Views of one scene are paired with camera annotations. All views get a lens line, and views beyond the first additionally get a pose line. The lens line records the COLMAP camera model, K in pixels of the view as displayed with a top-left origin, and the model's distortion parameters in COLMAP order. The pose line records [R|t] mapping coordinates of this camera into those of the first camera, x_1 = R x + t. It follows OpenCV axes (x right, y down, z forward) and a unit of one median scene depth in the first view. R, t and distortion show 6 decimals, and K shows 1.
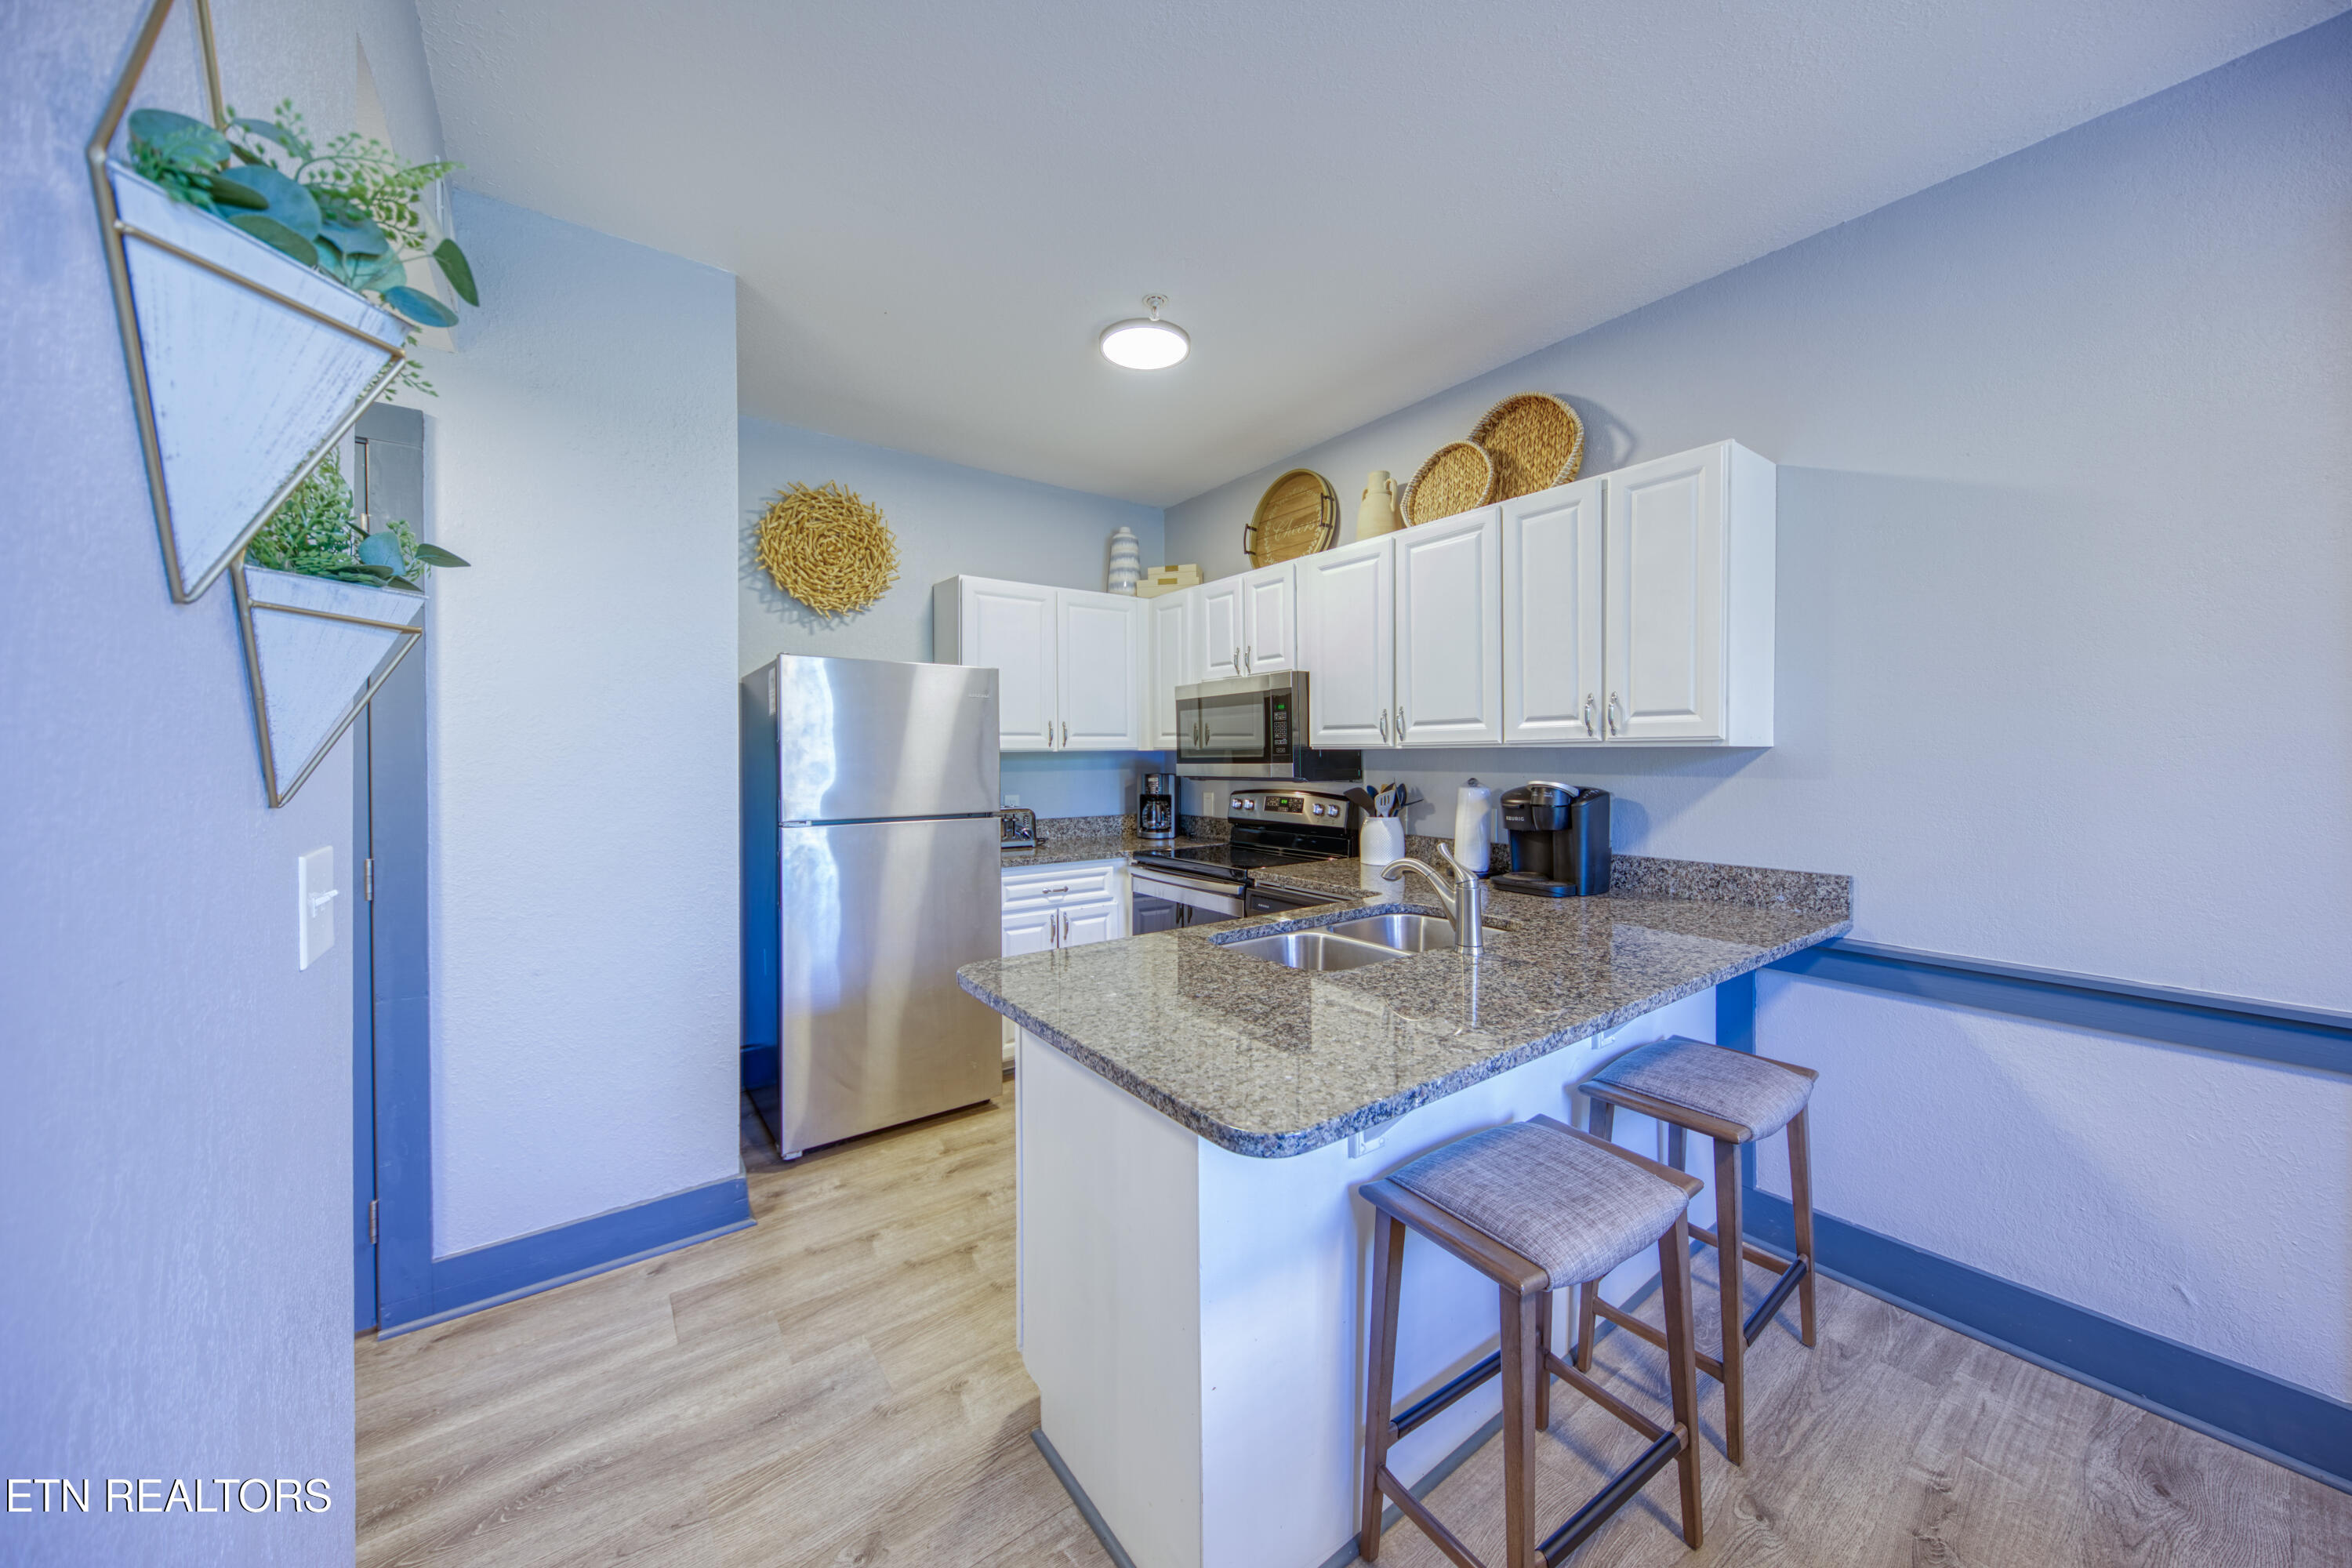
lens RADIAL K [[821.8, 0, 1172.7], [0, 821.8, 774.7], [0, 0, 1]] dist [0.000928, 0.000031]
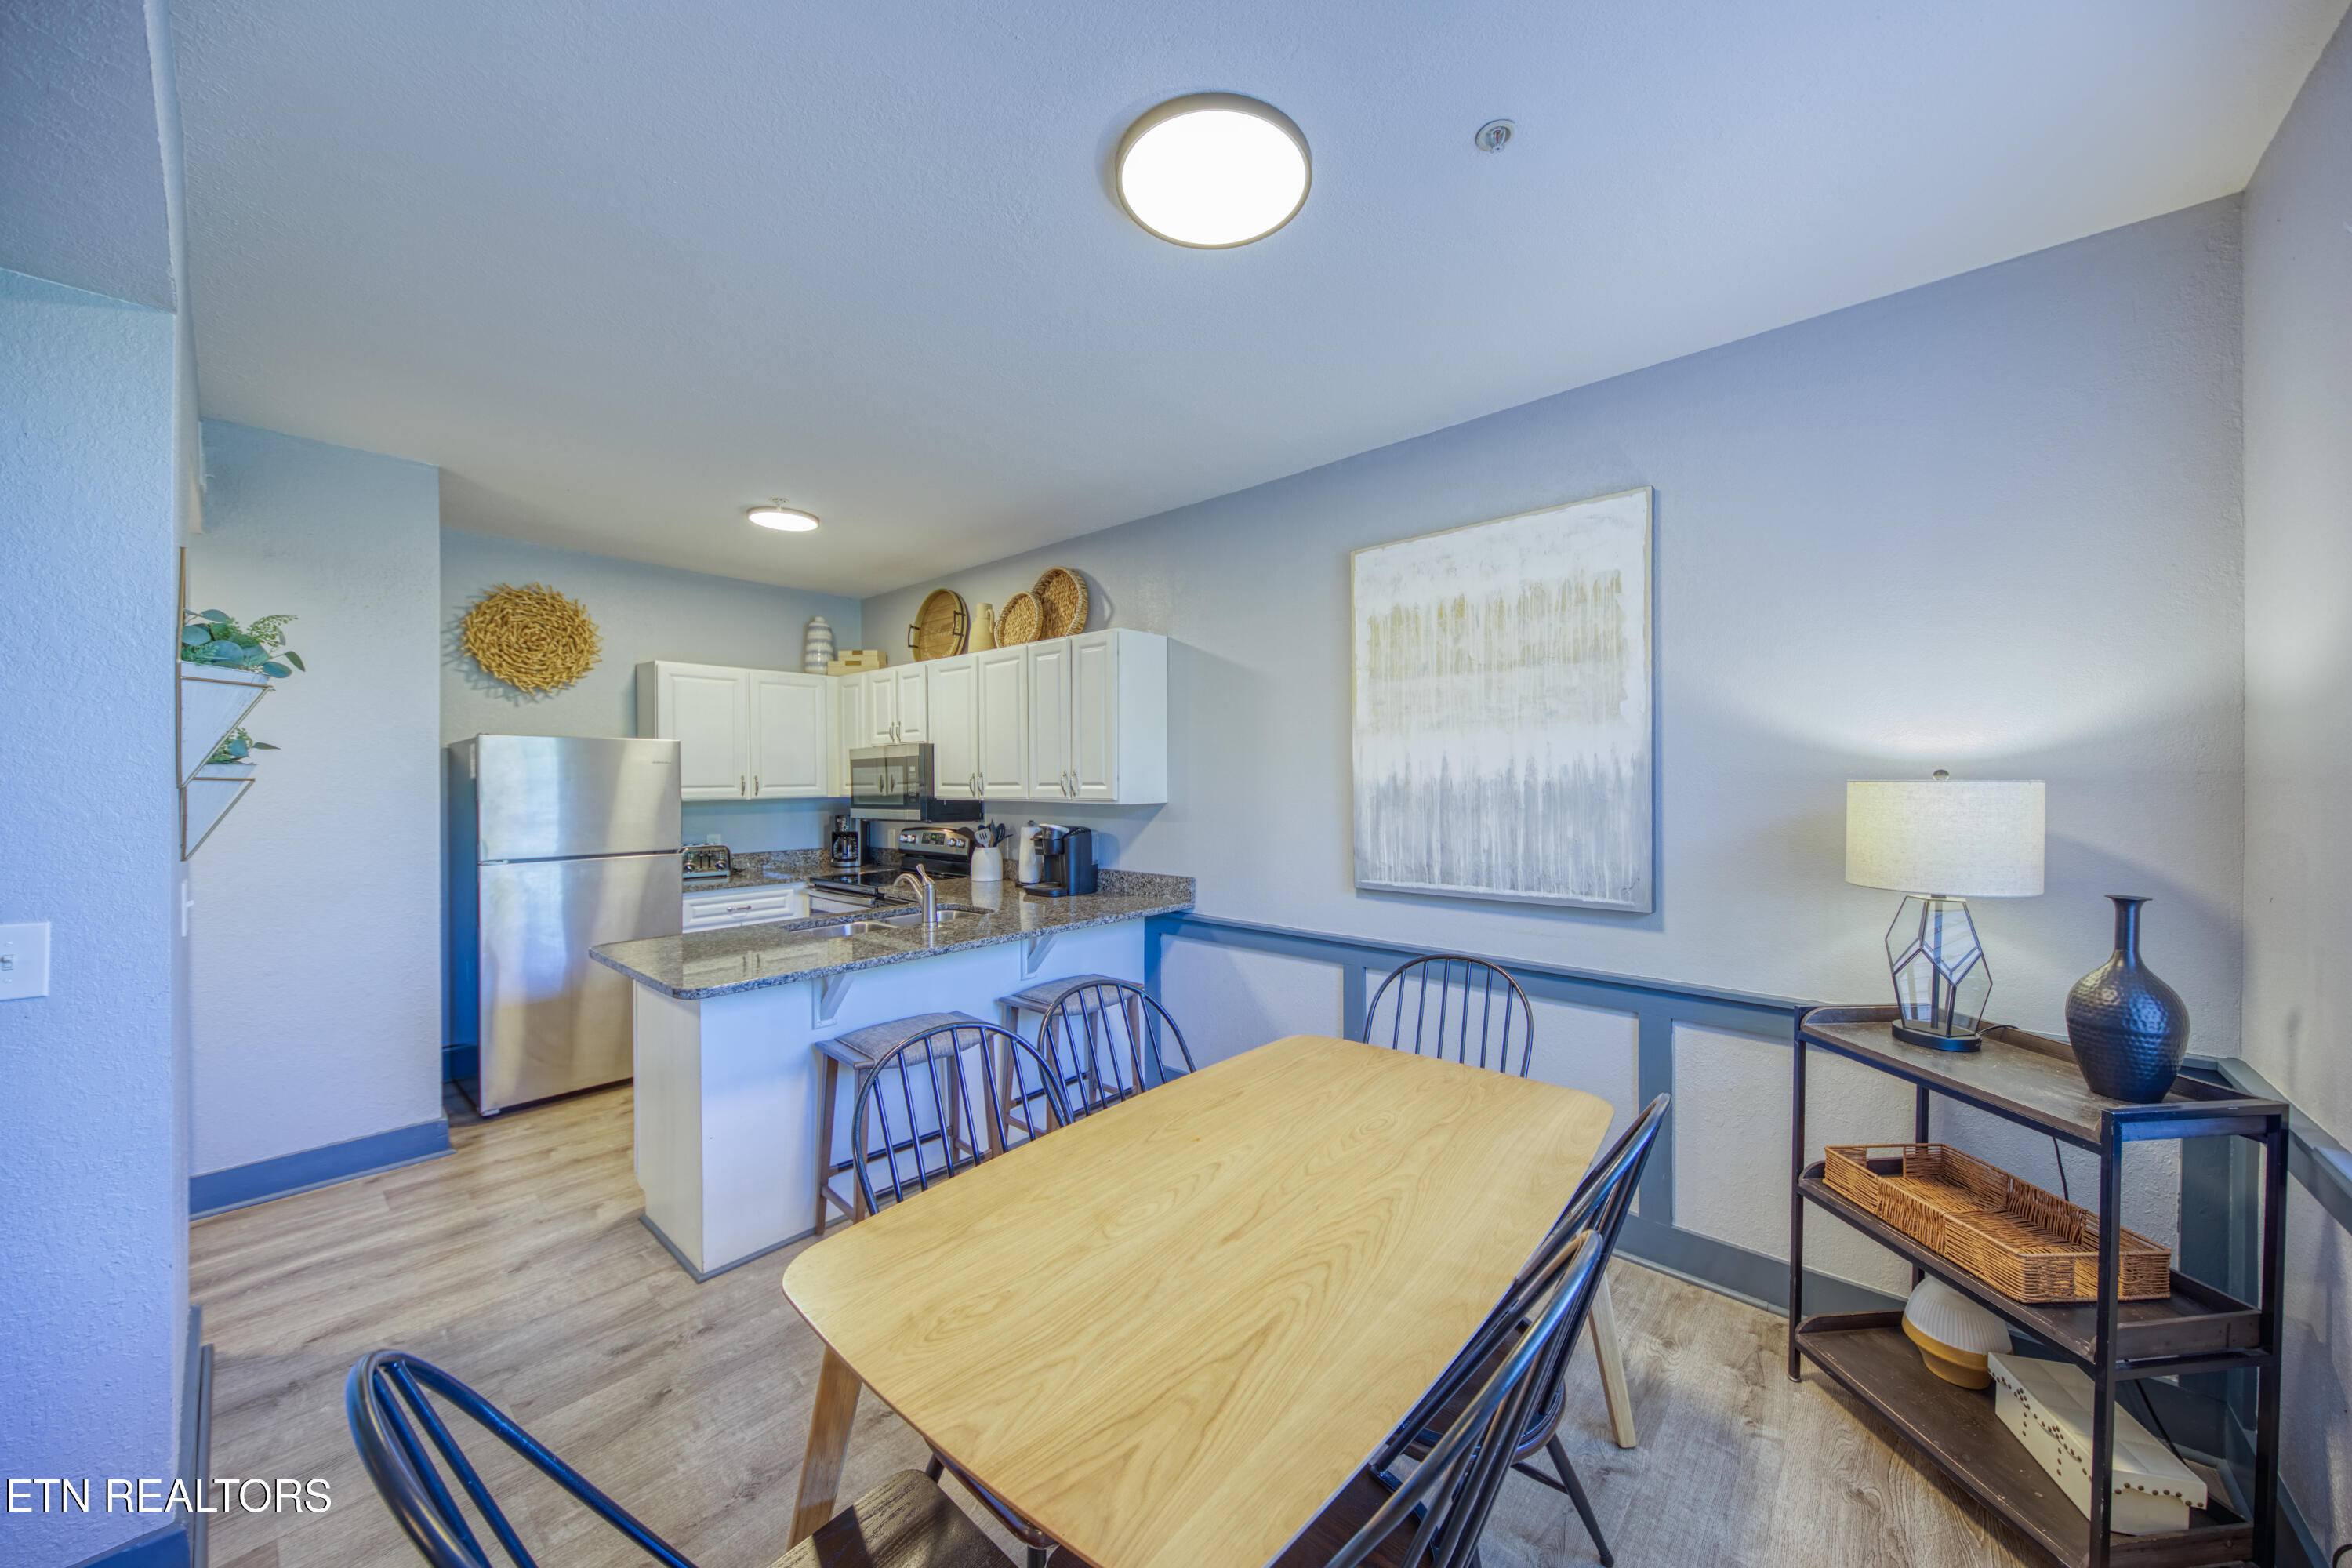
lens RADIAL K [[844.7, 0, 1212.7], [0, 844.7, 780.1], [0, 0, 1]] dist [-0.001278, -0.000402]
pose [[0.971112, -0.001772, 0.238616, 0.299706], [0.007178, 0.999737, -0.021788, -0.030872], [-0.238515, 0.022871, 0.970870, -0.530243]]
